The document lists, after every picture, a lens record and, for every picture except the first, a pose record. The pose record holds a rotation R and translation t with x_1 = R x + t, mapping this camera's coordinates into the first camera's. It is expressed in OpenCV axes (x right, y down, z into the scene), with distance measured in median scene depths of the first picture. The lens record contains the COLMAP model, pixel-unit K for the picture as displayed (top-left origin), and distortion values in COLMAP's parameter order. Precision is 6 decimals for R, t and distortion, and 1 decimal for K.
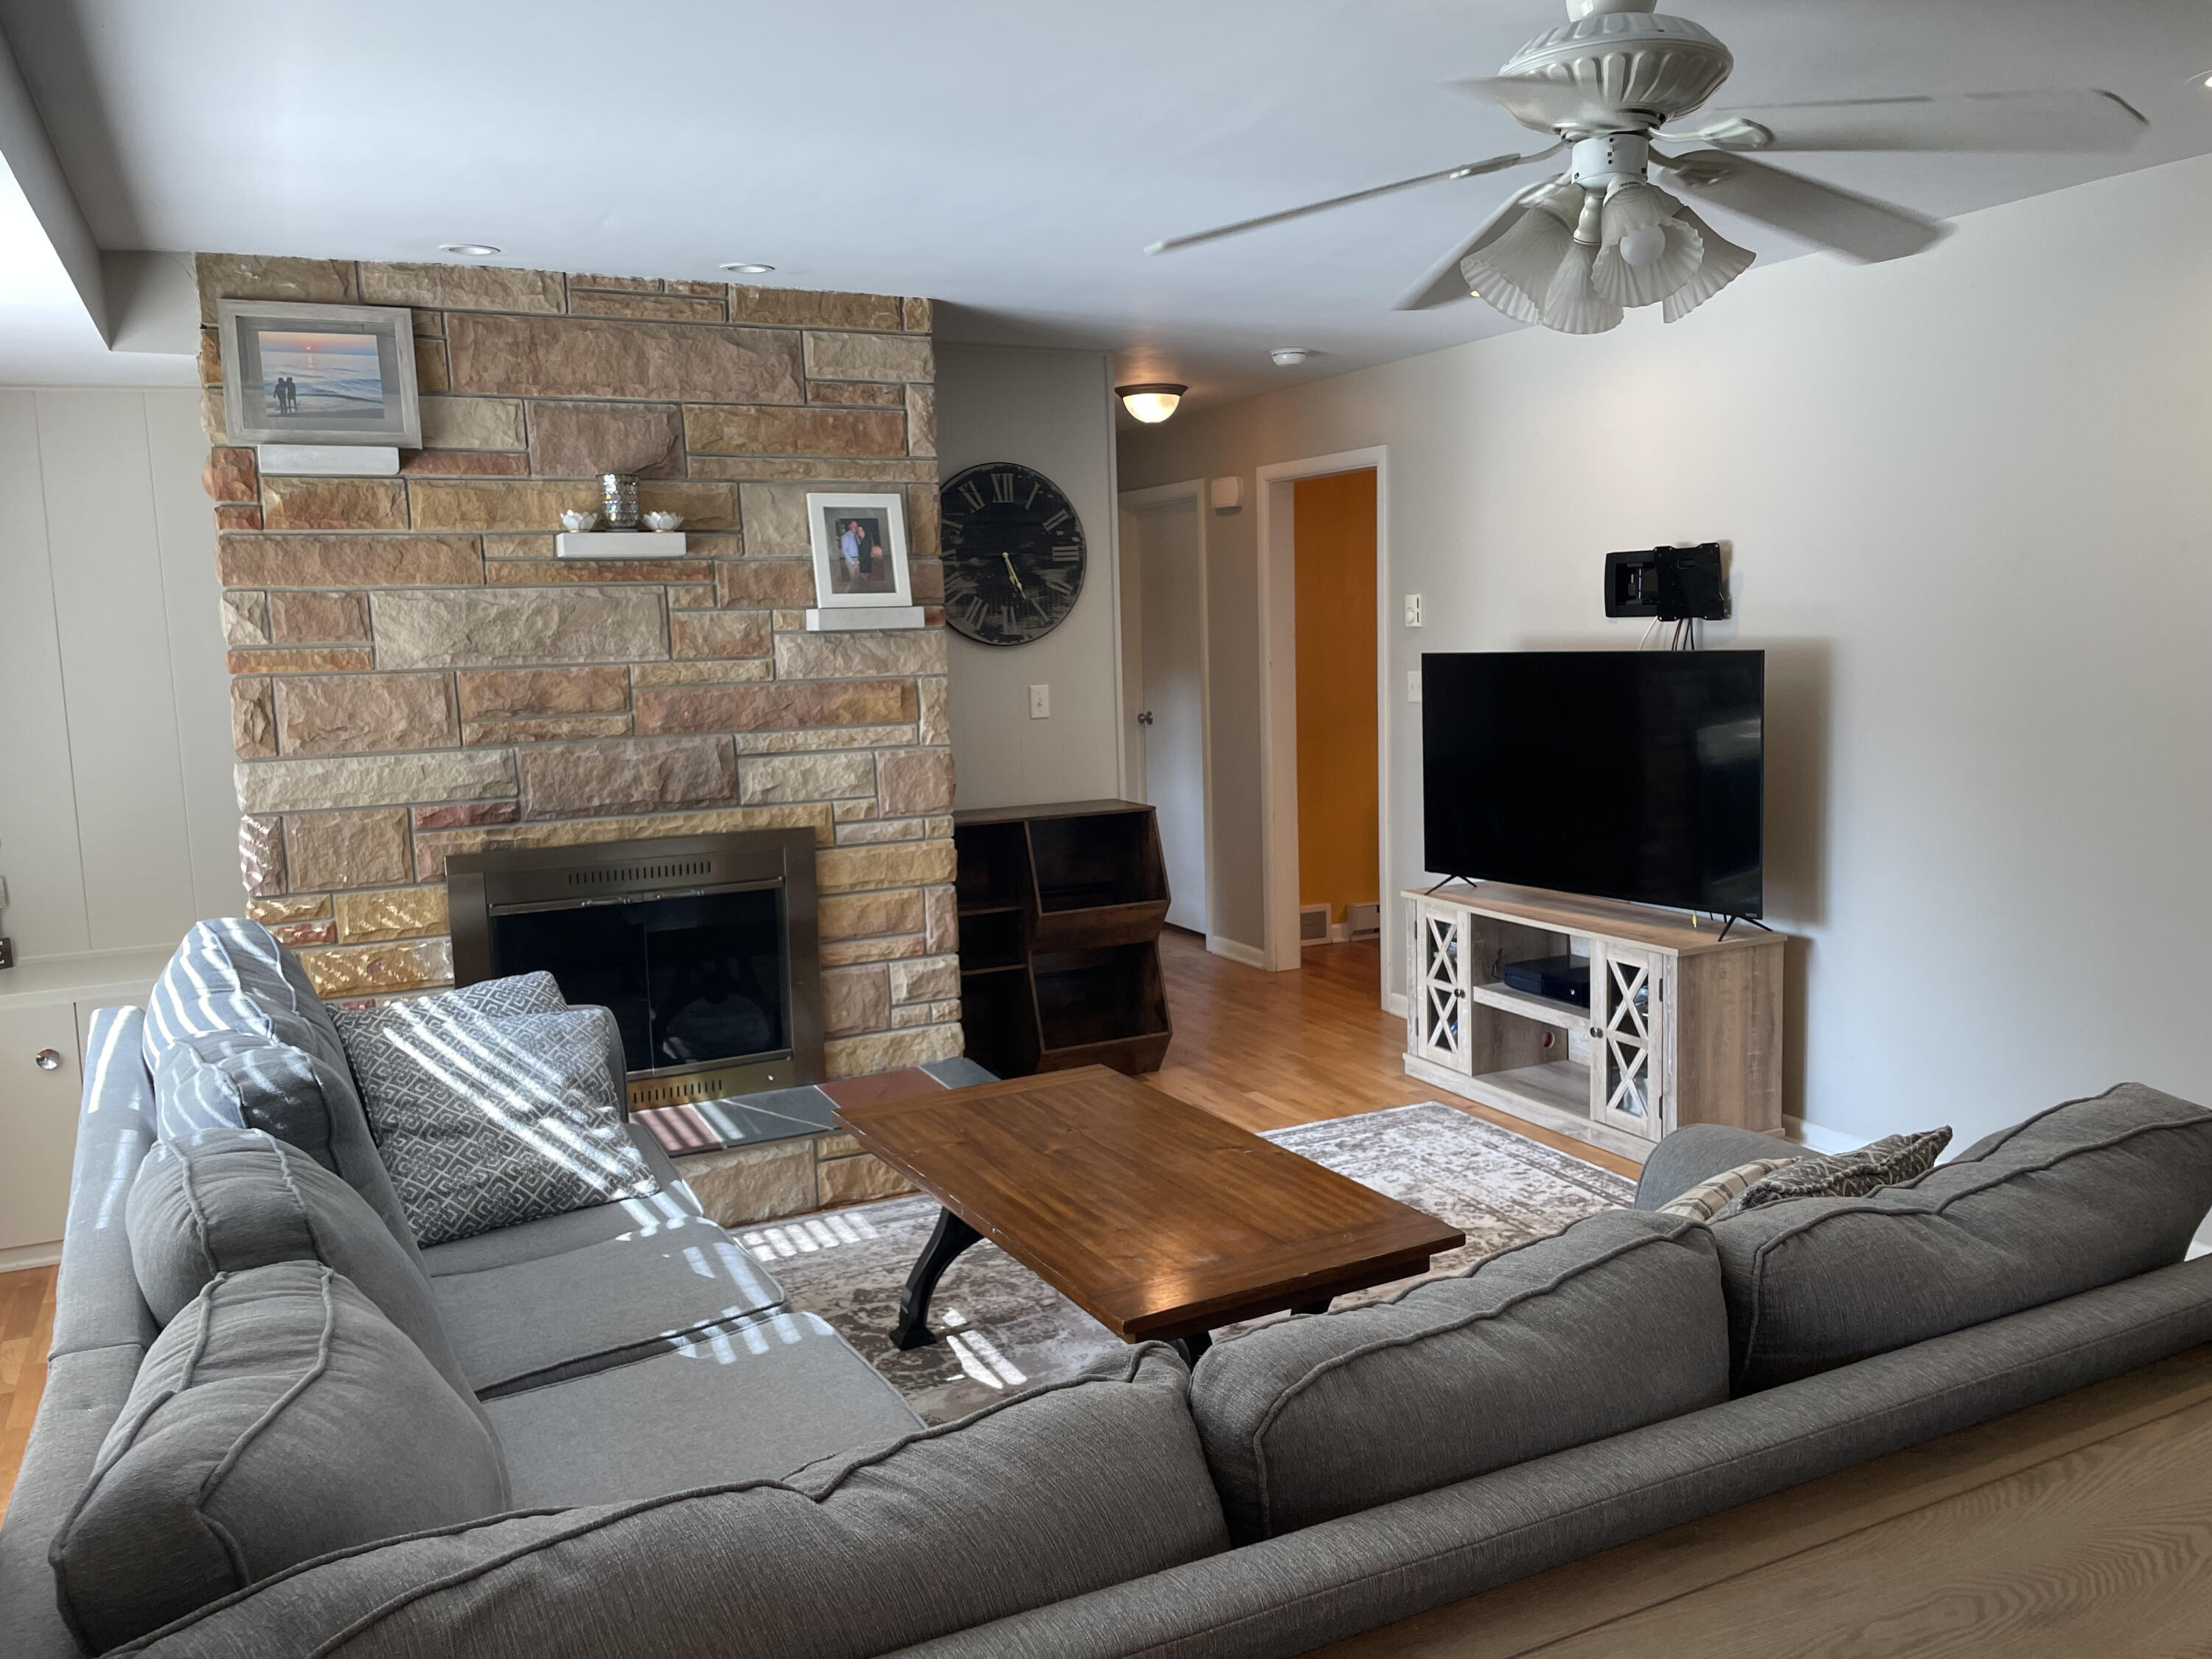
lens RADIAL K [[1687.7, 0, 1105.3], [0, 1687.7, 830.5], [0, 0, 1]] dist [0.075795, -0.086946]
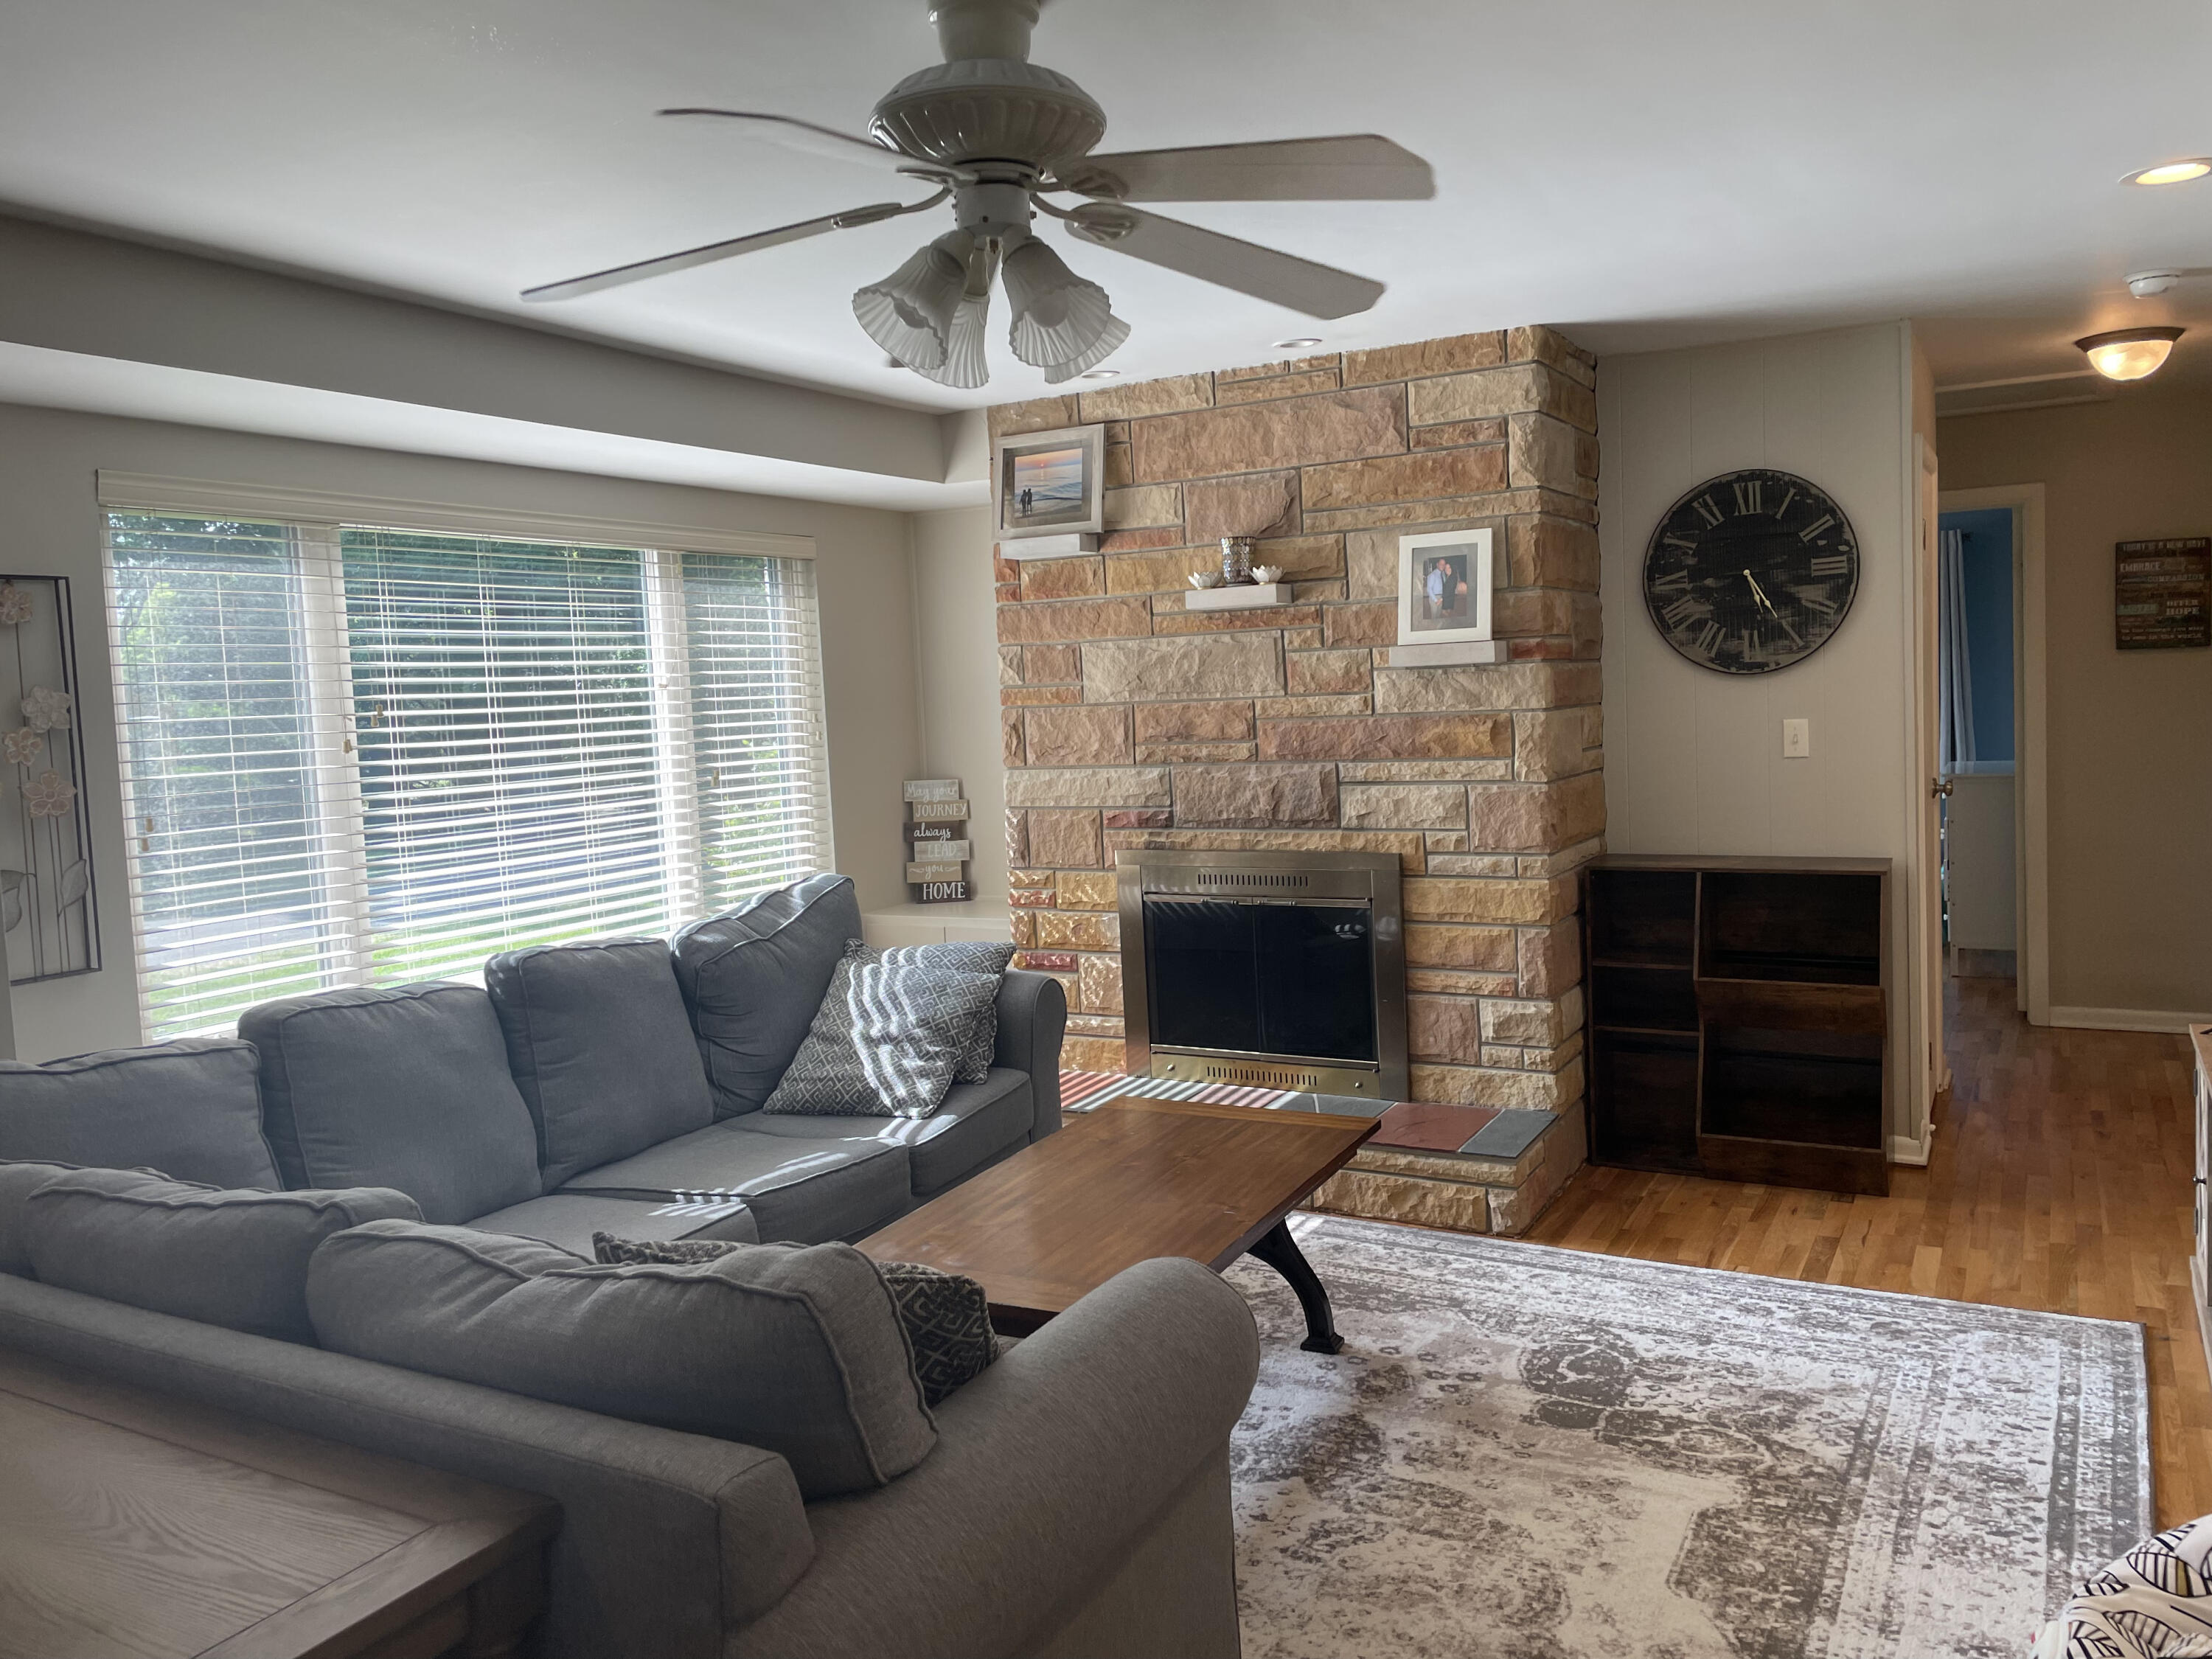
lens RADIAL K [[1687.7, 0, 1092.6], [0, 1687.7, 806.6], [0, 0, 1]] dist [0.075795, -0.086946]
pose [[0.556569, 0.064048, -0.828329, 0.597072], [-0.075291, 0.996810, 0.026486, -0.045849], [0.827383, 0.047625, 0.559616, 0.264170]]
